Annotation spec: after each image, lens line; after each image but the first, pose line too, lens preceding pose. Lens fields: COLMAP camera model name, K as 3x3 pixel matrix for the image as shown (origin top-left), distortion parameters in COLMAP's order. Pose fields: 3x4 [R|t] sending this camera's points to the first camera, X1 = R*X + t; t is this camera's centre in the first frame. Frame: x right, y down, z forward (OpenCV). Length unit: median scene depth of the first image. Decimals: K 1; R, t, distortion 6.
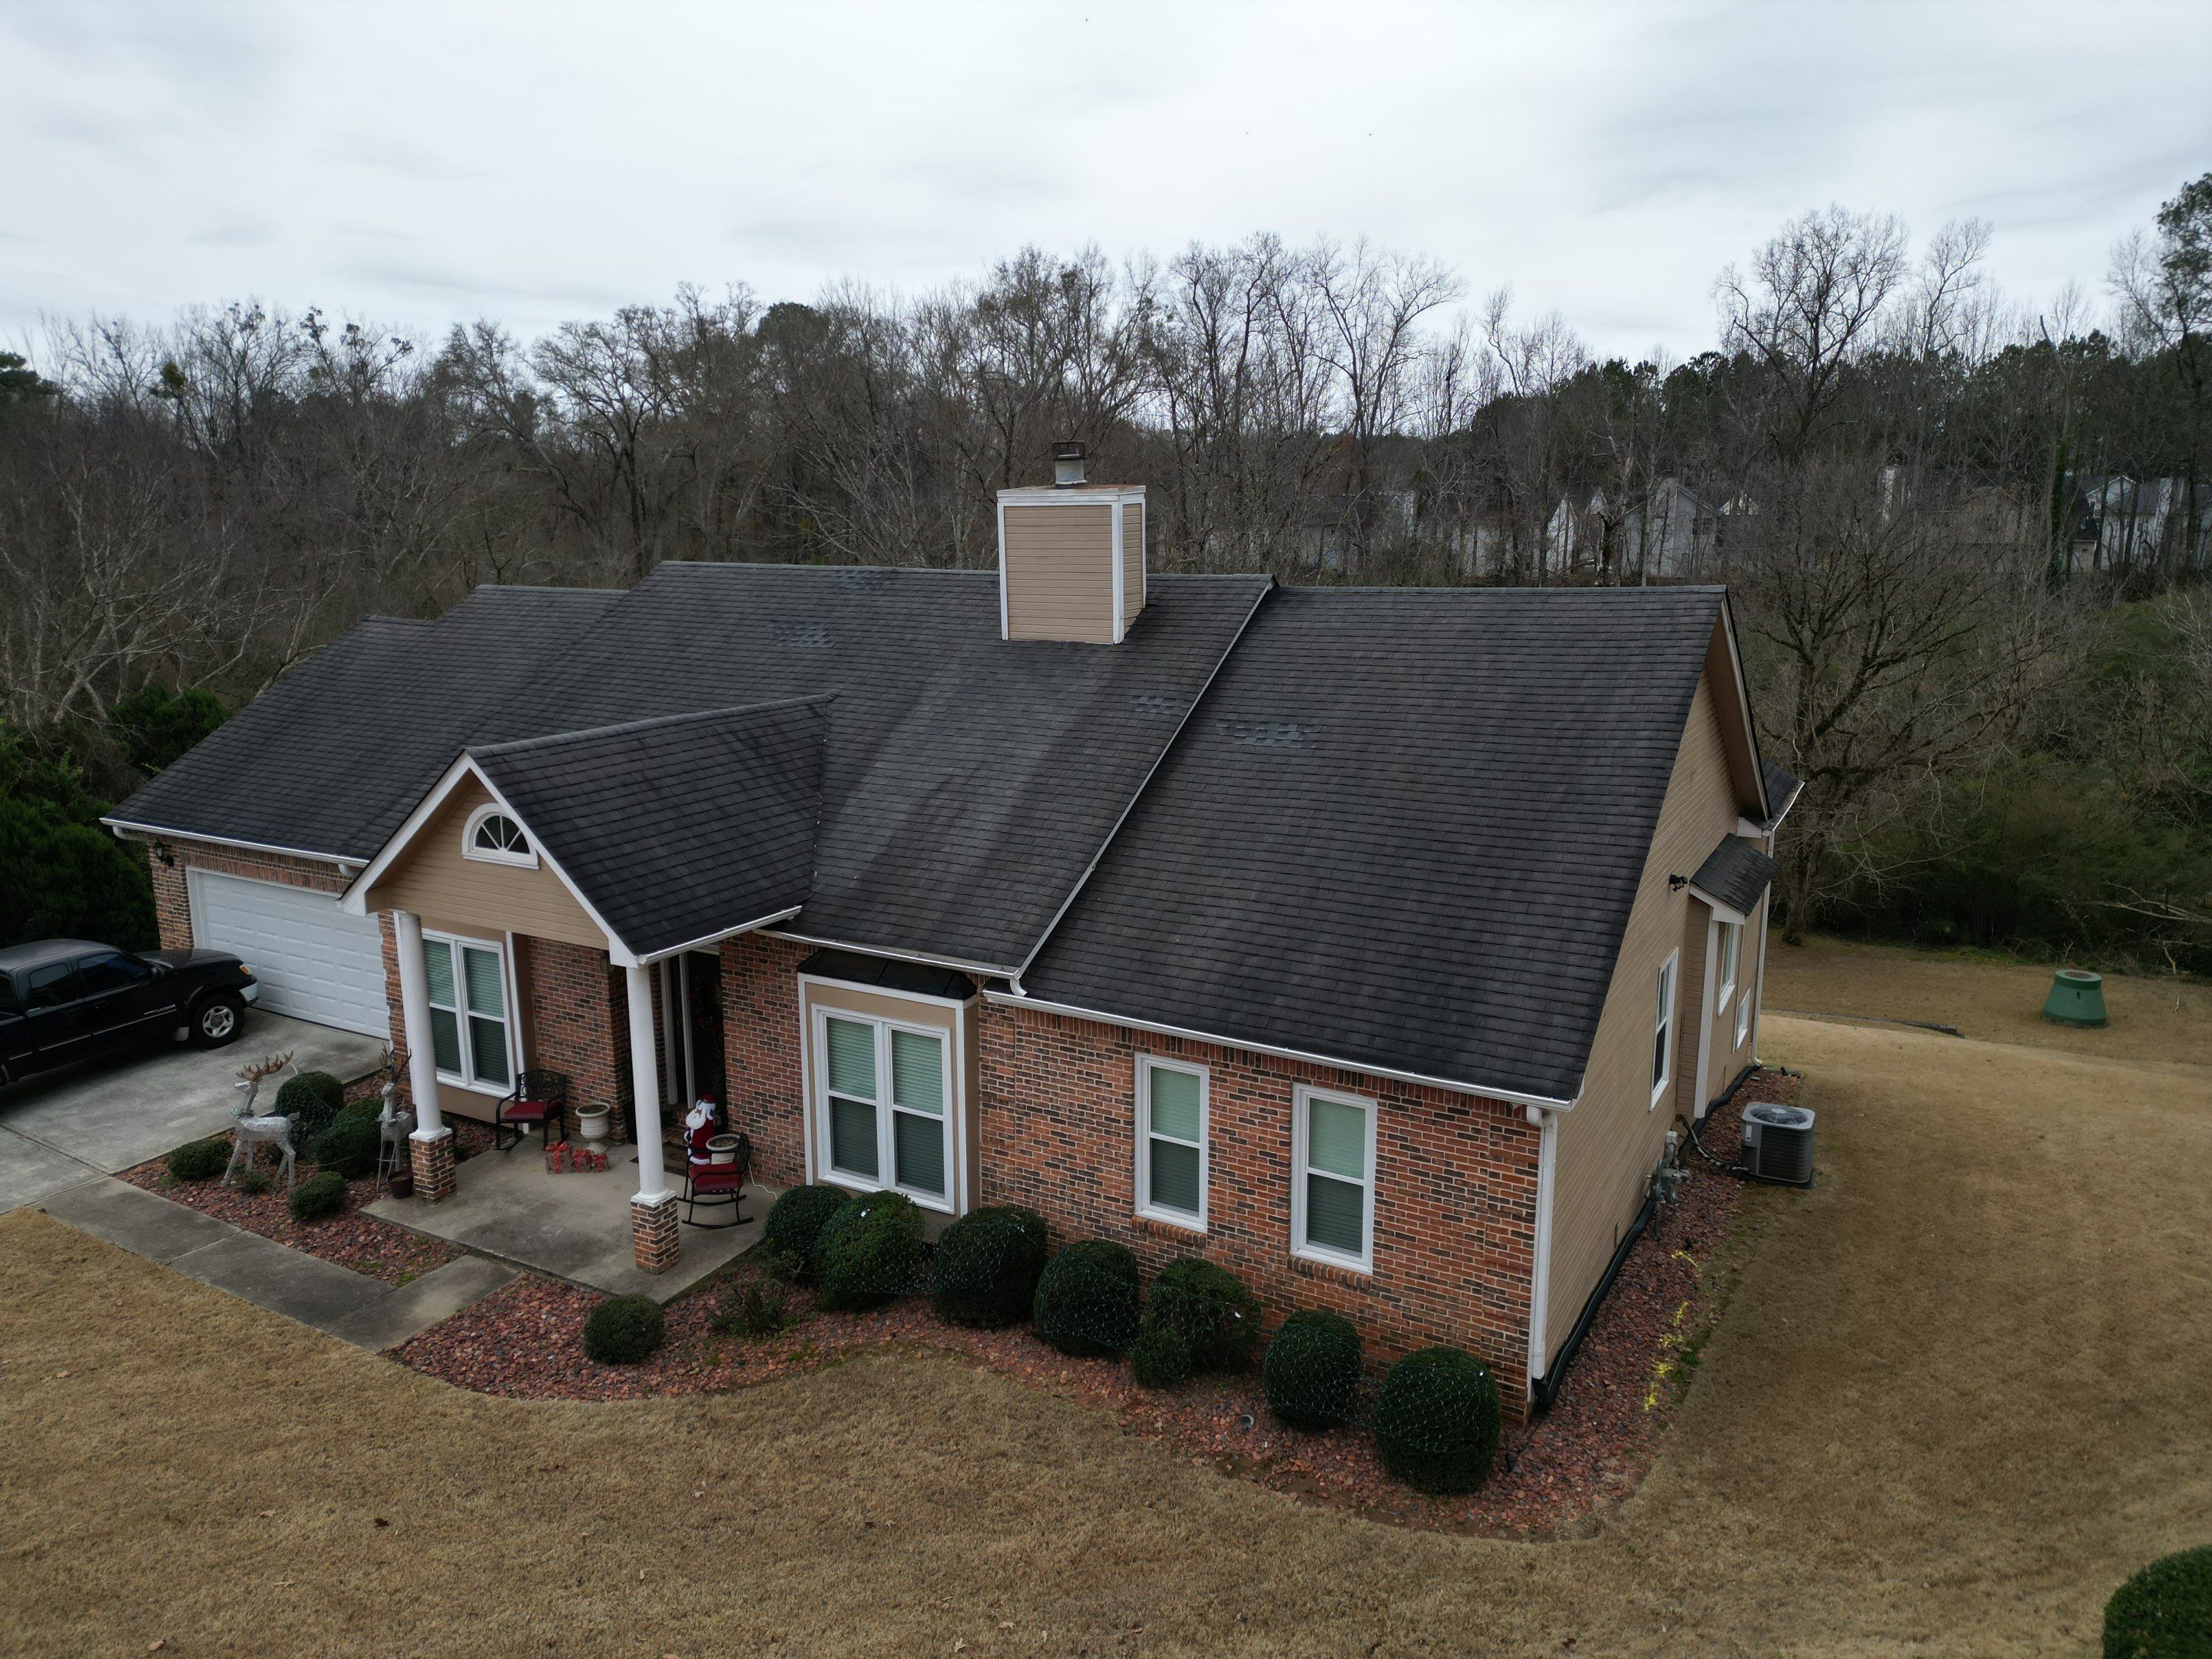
lens RADIAL K [[1543.7, 0, 1102.0], [0, 1543.7, 825.0], [0, 0, 1]] dist [0.066590, -0.050138]
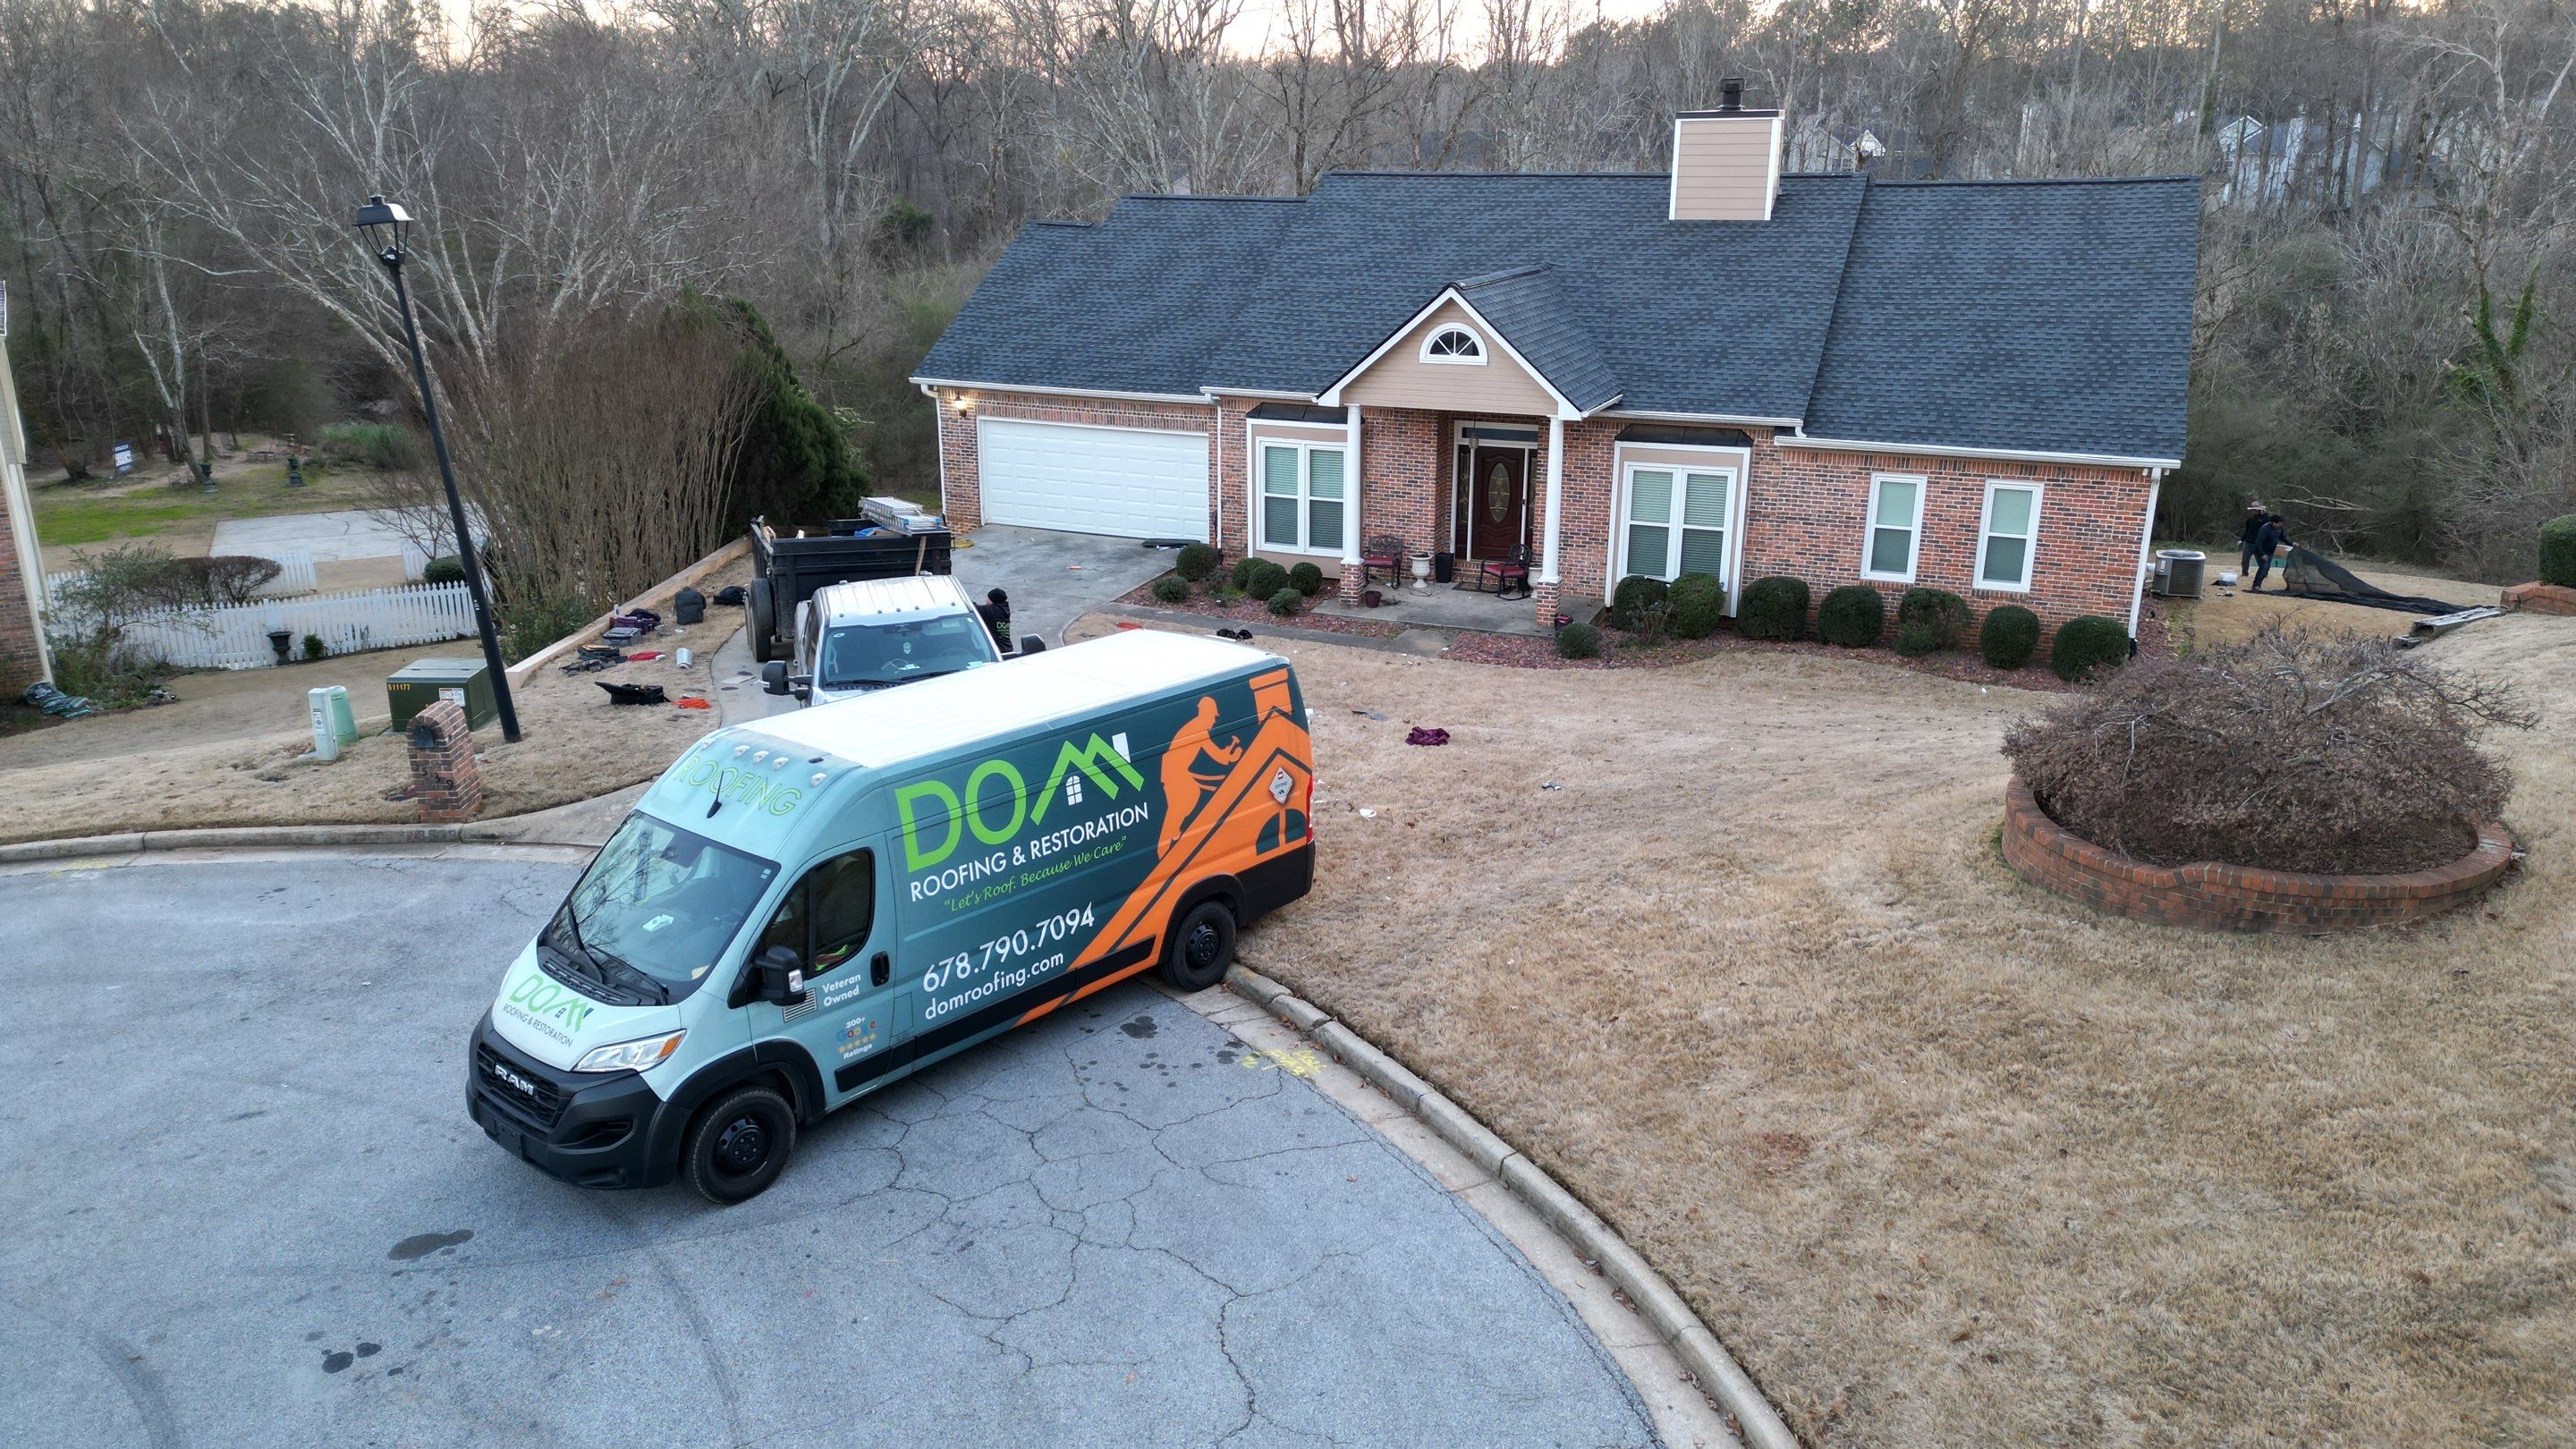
lens RADIAL K [[1794.8, 0, 1299.8], [0, 1794.8, 715.3], [0, 0, 1]] dist [0.050835, -0.002474]
pose [[0.992619, -0.031747, 0.117047, -0.756287], [0.019602, 0.994438, 0.103485, 0.183167], [-0.119681, -0.100427, 0.987720, -0.765540]]
